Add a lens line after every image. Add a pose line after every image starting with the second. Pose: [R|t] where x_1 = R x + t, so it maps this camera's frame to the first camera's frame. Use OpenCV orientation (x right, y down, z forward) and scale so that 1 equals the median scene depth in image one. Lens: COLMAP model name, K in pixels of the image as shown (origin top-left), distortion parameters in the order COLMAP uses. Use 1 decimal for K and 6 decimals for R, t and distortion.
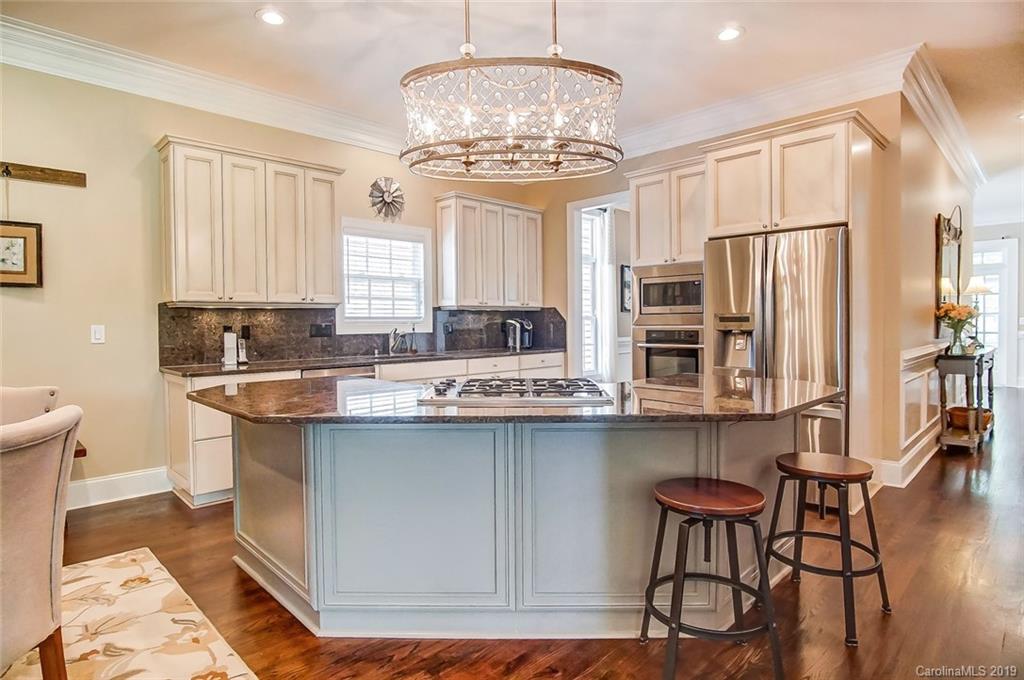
lens RADIAL K [[550.0, 0, 513.0], [0, 550.0, 332.7], [0, 0, 1]] dist [-0.028531, 0.001500]
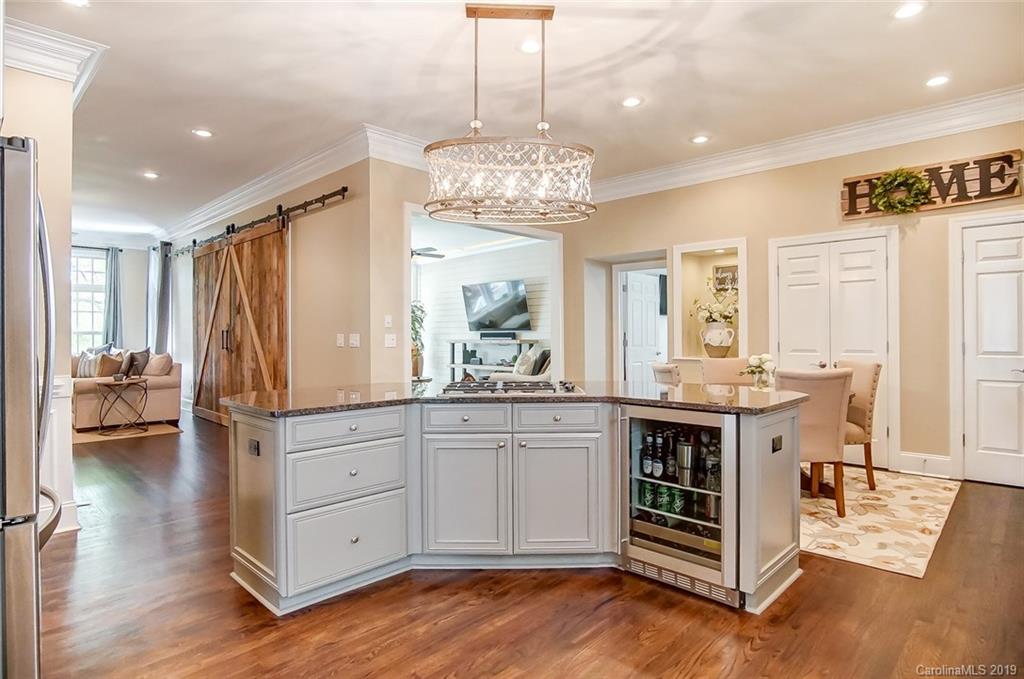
lens RADIAL K [[554.0, 0, 511.4], [0, 554.0, 330.7], [0, 0, 1]] dist [-0.027833, -0.000109]
pose [[-0.999657, 0.015199, -0.021315, 0.013737], [0.014978, 0.999833, 0.010496, -0.021994], [0.021471, 0.010173, -0.999718, 1.187600]]
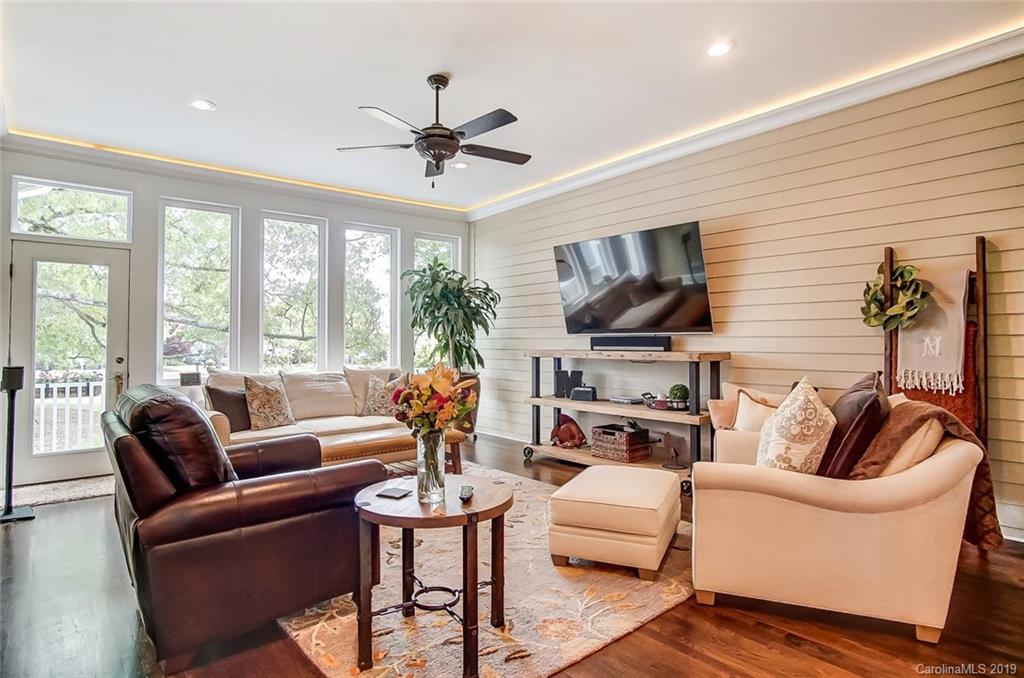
lens RADIAL K [[554.0, 0, 511.4], [0, 554.0, 330.2], [0, 0, 1]] dist [-0.027833, -0.000109]
pose [[-0.996898, 0.014859, 0.077283, 0.175732], [0.014861, 0.999889, -0.000555, -0.007168], [-0.077283, 0.000595, -0.997009, 0.026056]]
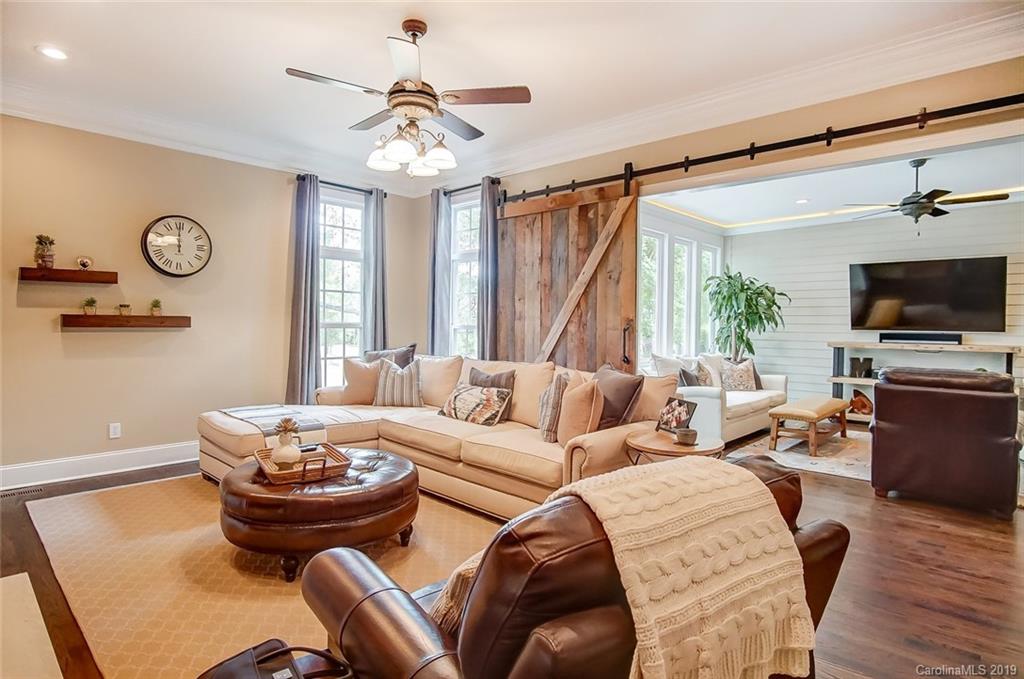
lens RADIAL K [[550.0, 0, 513.0], [0, 550.0, 332.2], [0, 0, 1]] dist [-0.028531, 0.001500]
pose [[-0.999408, -0.000780, -0.034384, 1.240044], [-0.001921, 0.999448, 0.033167, -0.043653], [0.034339, 0.033214, -0.998858, 0.377549]]
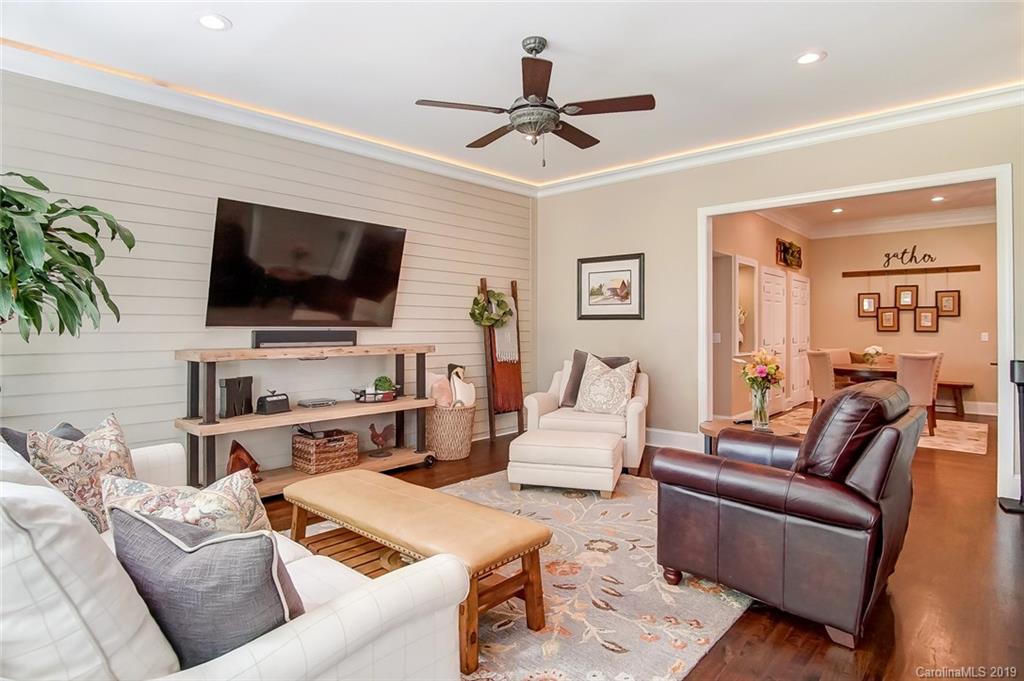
lens RADIAL K [[554.0, 0, 511.4], [0, 554.0, 331.7], [0, 0, 1]] dist [-0.027833, -0.000109]
pose [[0.057269, 0.014639, -0.998251, 1.040486], [-0.018188, 0.999742, 0.013618, -0.010006], [0.998193, 0.017377, 0.057520, -0.823599]]
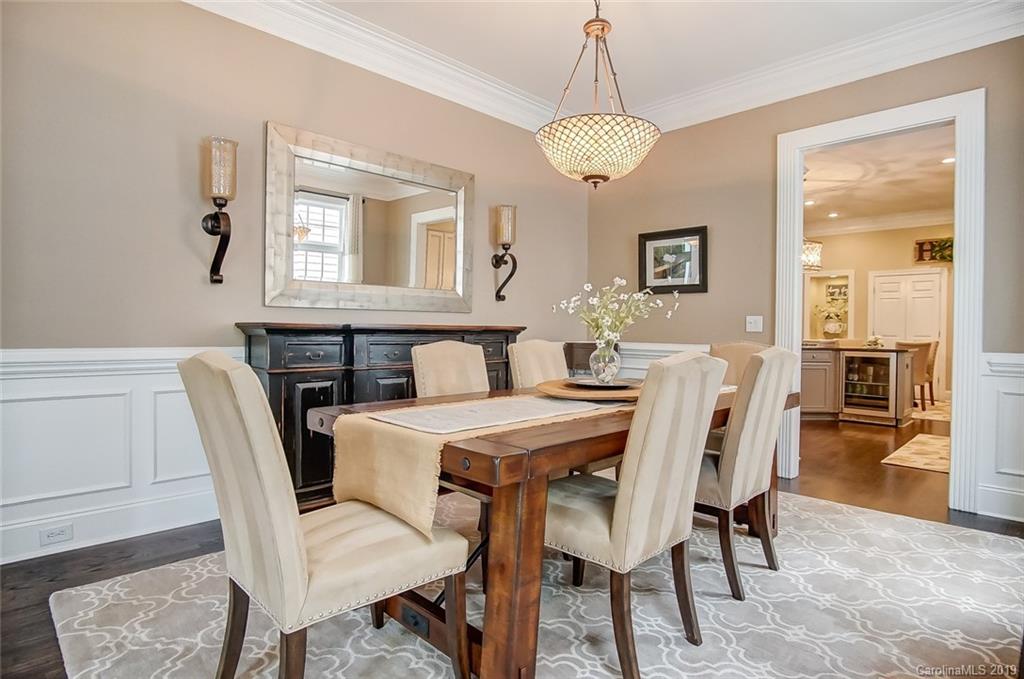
lens RADIAL K [[550.0, 0, 513.0], [0, 550.0, 332.2], [0, 0, 1]] dist [-0.028531, 0.001500]
pose [[-0.999995, -0.001242, -0.003050, 0.765330], [-0.001307, 0.999772, 0.021310, -0.013070], [0.003023, 0.021314, -0.999768, 2.040471]]
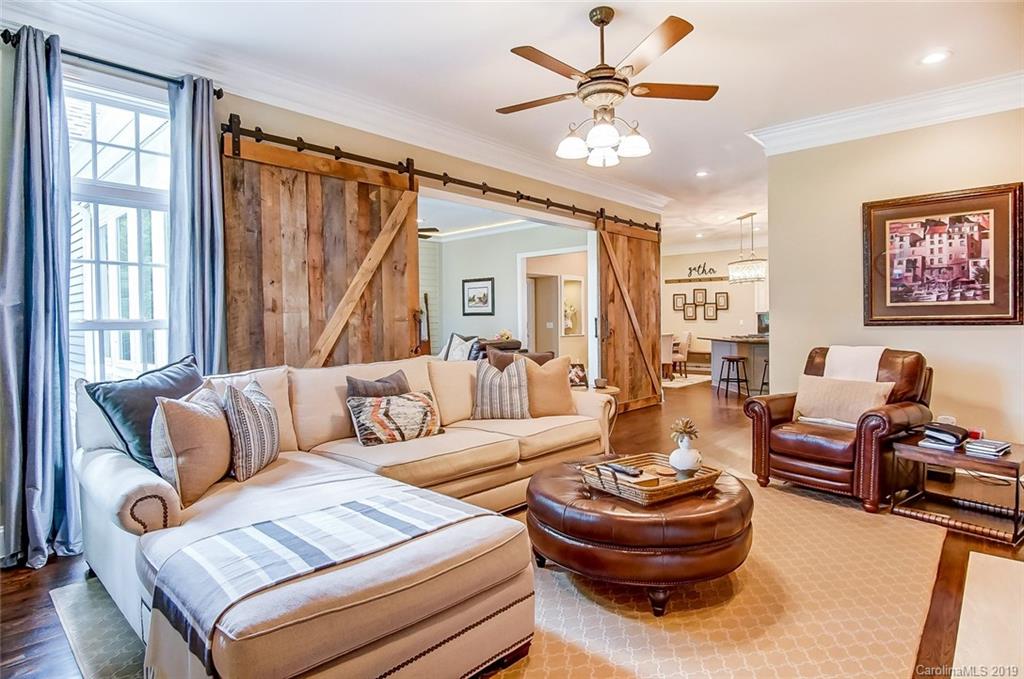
lens RADIAL K [[550.0, 0, 513.0], [0, 550.0, 332.2], [0, 0, 1]] dist [-0.028531, 0.001500]
pose [[0.050427, 0.030269, -0.998269, 2.037466], [-0.004511, 0.999537, 0.030079, -0.025669], [0.998718, 0.002987, 0.050540, -0.476838]]
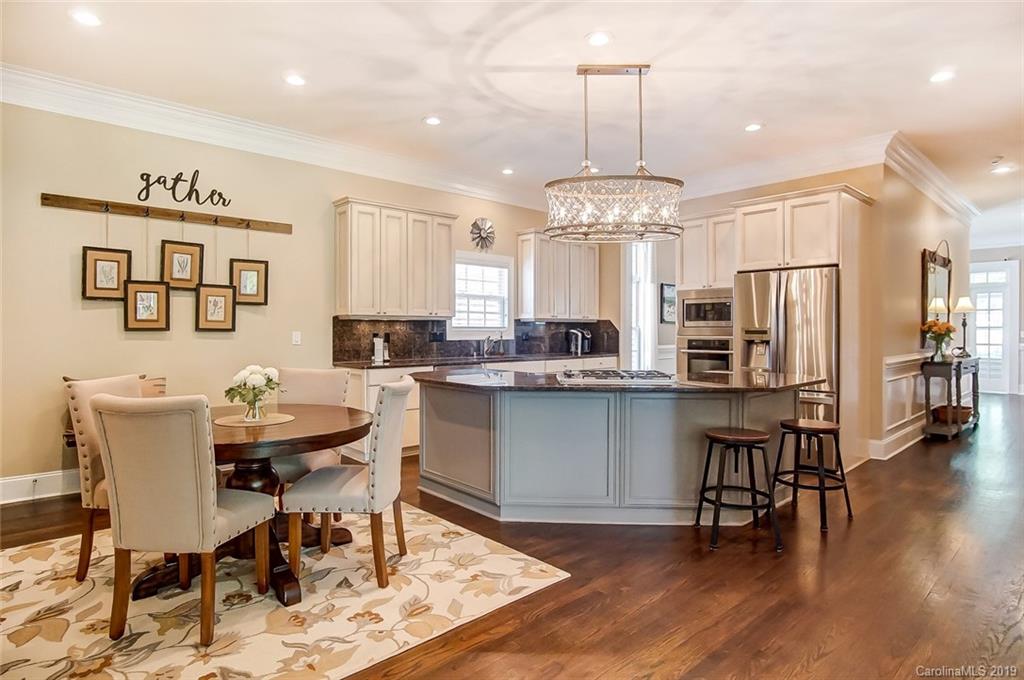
lens RADIAL K [[554.0, 0, 511.4], [0, 554.0, 331.2], [0, 0, 1]] dist [-0.027833, -0.000109]
pose [[0.998975, 0.010095, -0.044114, -0.116443], [-0.010807, 0.999815, -0.015938, 0.001197], [0.043945, 0.016399, 0.998899, -0.321260]]
